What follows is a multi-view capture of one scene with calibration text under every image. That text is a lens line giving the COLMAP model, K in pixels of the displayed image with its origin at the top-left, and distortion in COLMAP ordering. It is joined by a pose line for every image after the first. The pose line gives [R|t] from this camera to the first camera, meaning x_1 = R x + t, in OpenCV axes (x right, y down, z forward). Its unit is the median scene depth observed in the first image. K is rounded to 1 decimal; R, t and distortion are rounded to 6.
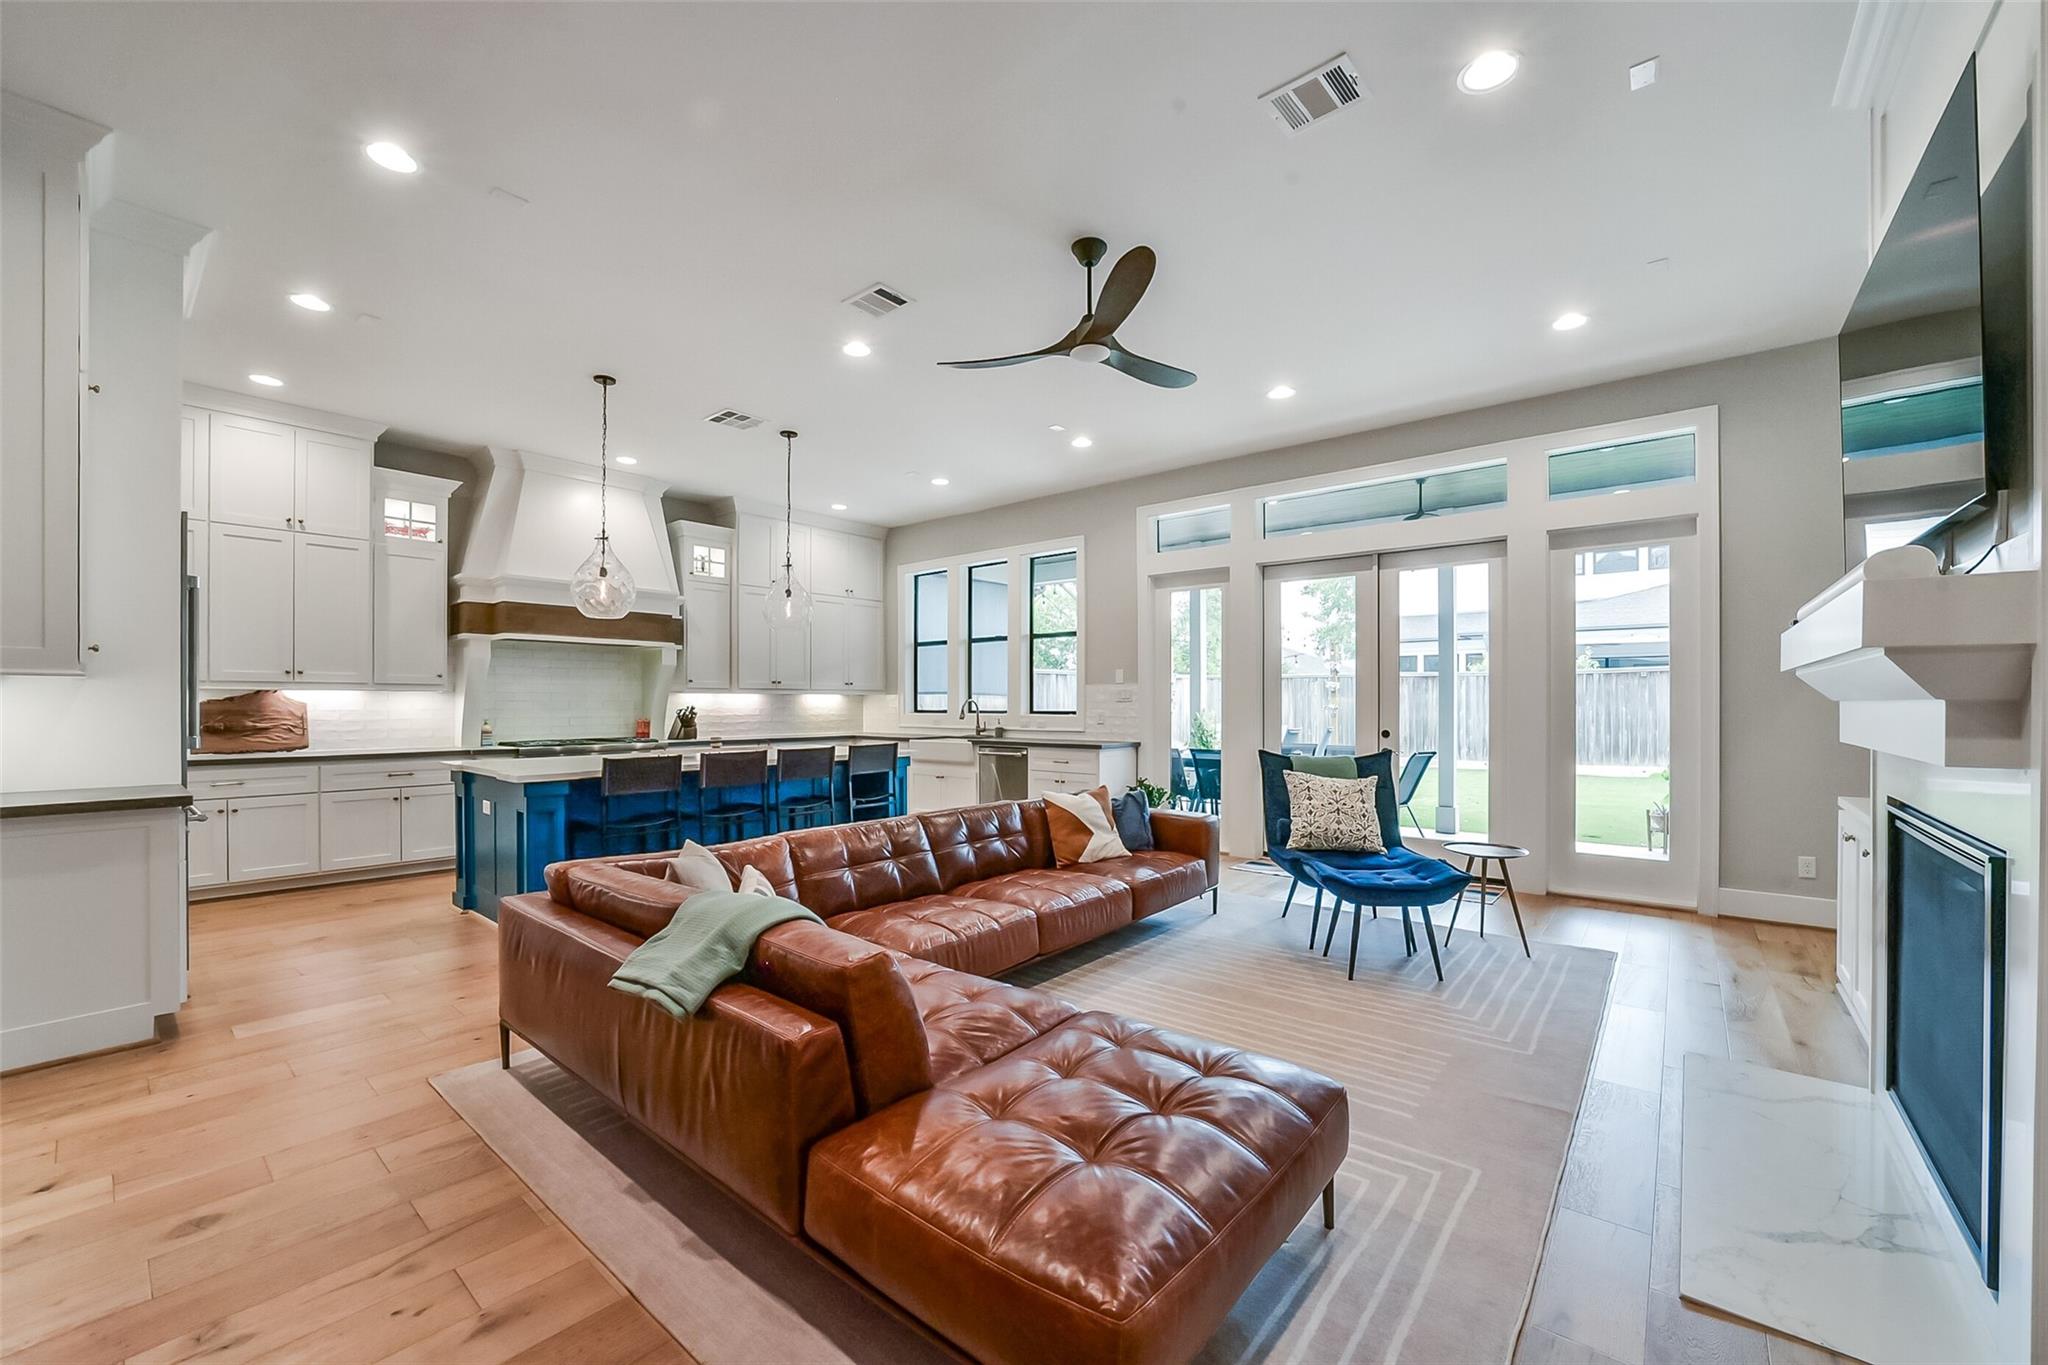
lens RADIAL K [[809.2, 0, 1018.7], [0, 809.2, 703.8], [0, 0, 1]] dist [-0.030252, 0.006688]
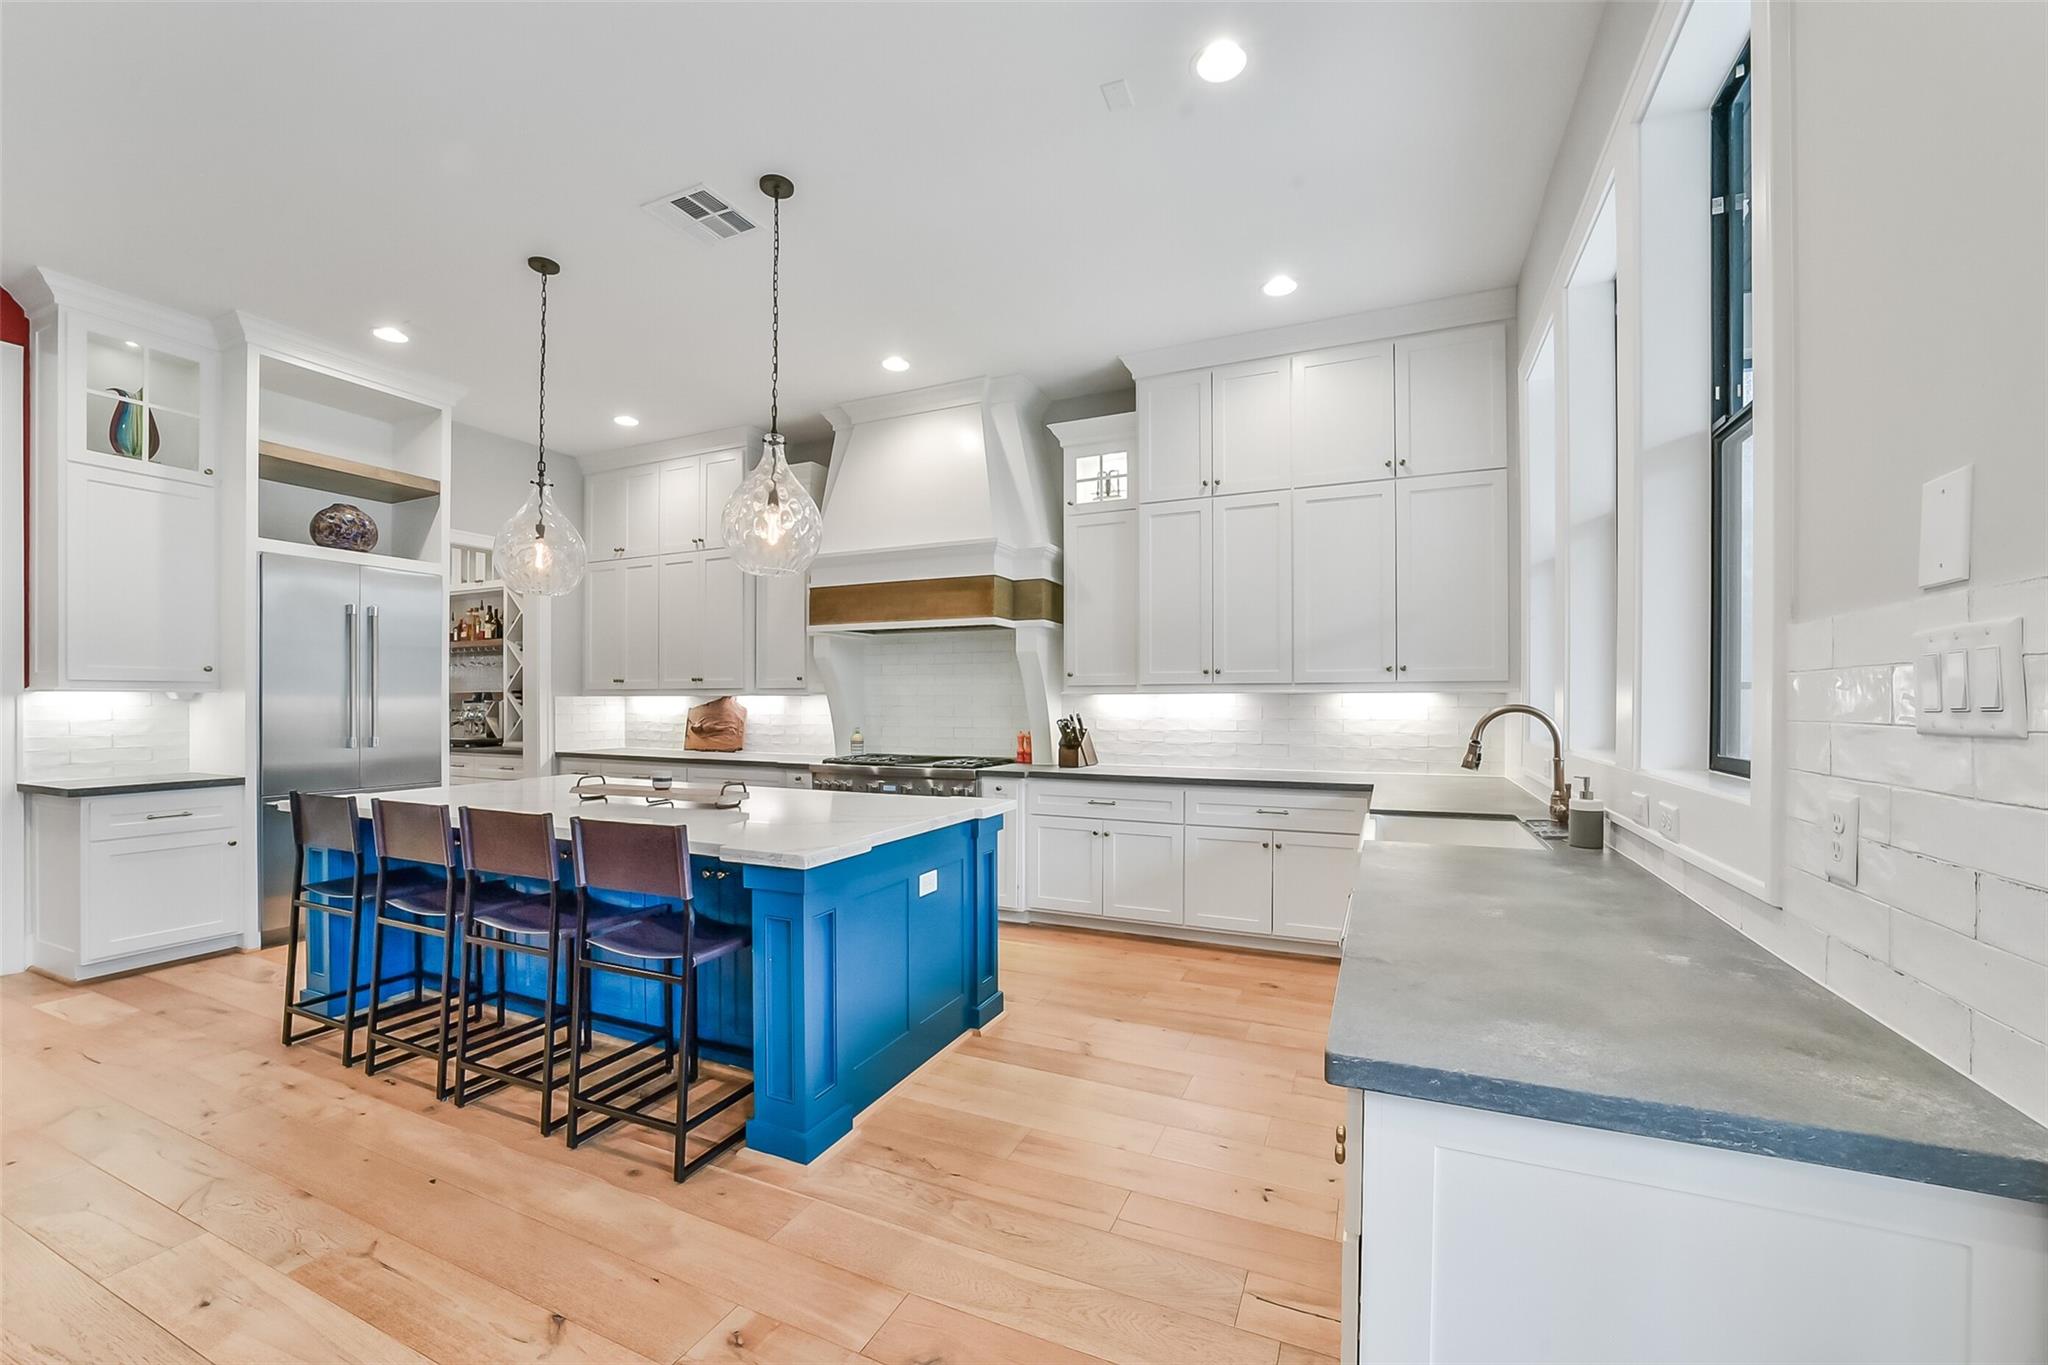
lens RADIAL K [[809.2, 0, 1059.6], [0, 809.2, 706.5], [0, 0, 1]] dist [-0.030252, 0.006688]
pose [[0.285100, 0.005818, -0.958480, 0.237004], [-0.000594, 0.999982, 0.005893, -0.008680], [0.958498, -0.001111, 0.285098, 0.975501]]
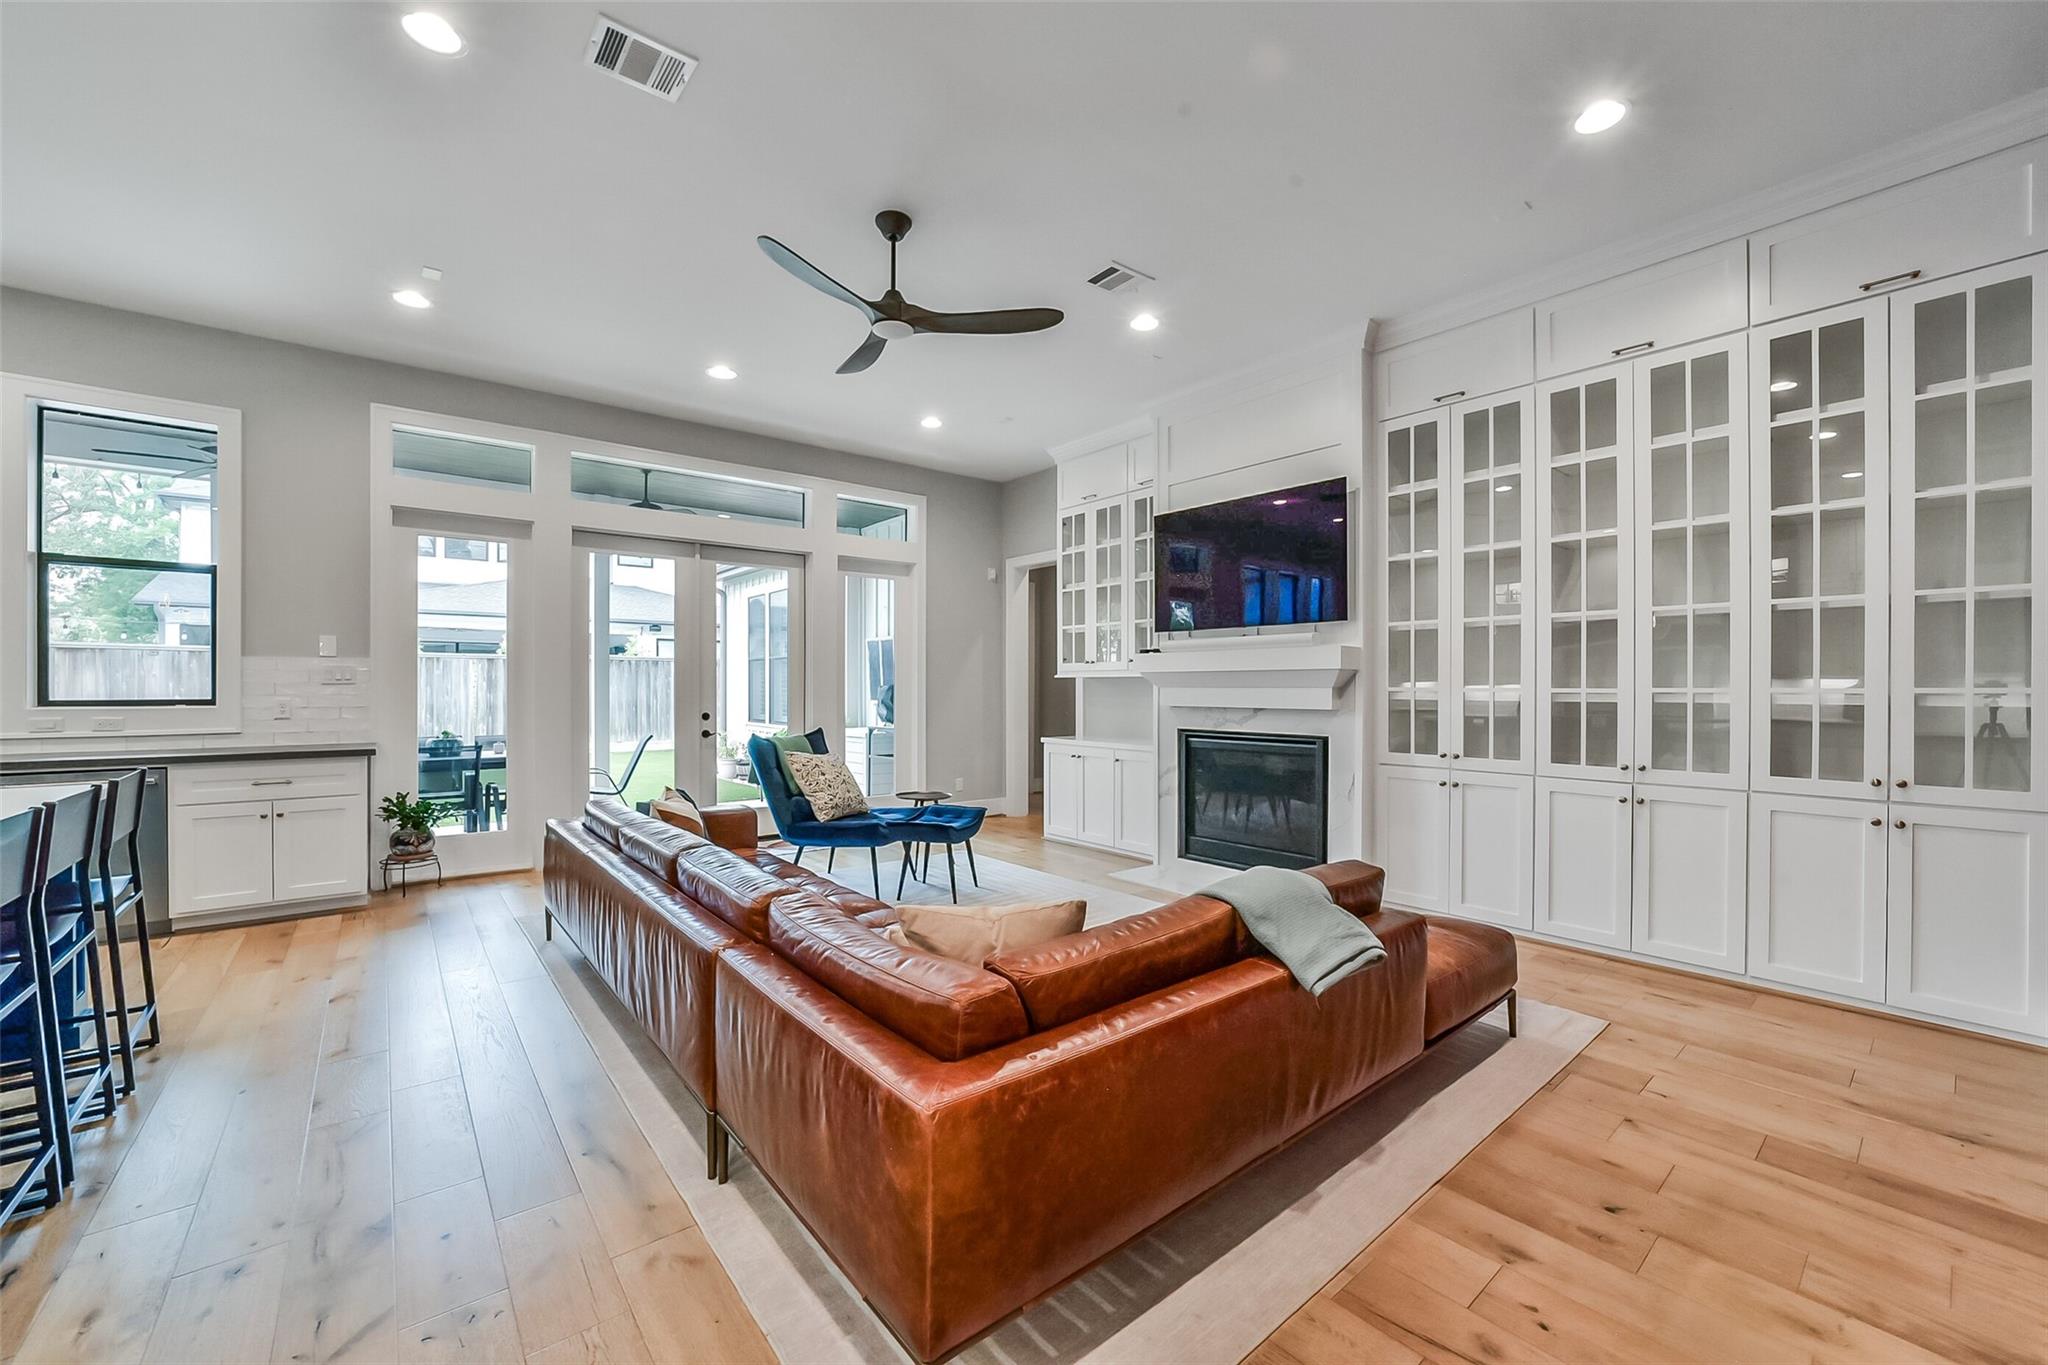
lens RADIAL K [[809.2, 0, 1026.5], [0, 809.2, 692.2], [0, 0, 1]] dist [-0.030252, 0.006688]
pose [[0.183950, -0.004289, 0.982926, -0.474421], [-0.000918, 0.999989, 0.004536, 0.000539], [-0.982935, -0.001737, 0.183945, 0.370880]]
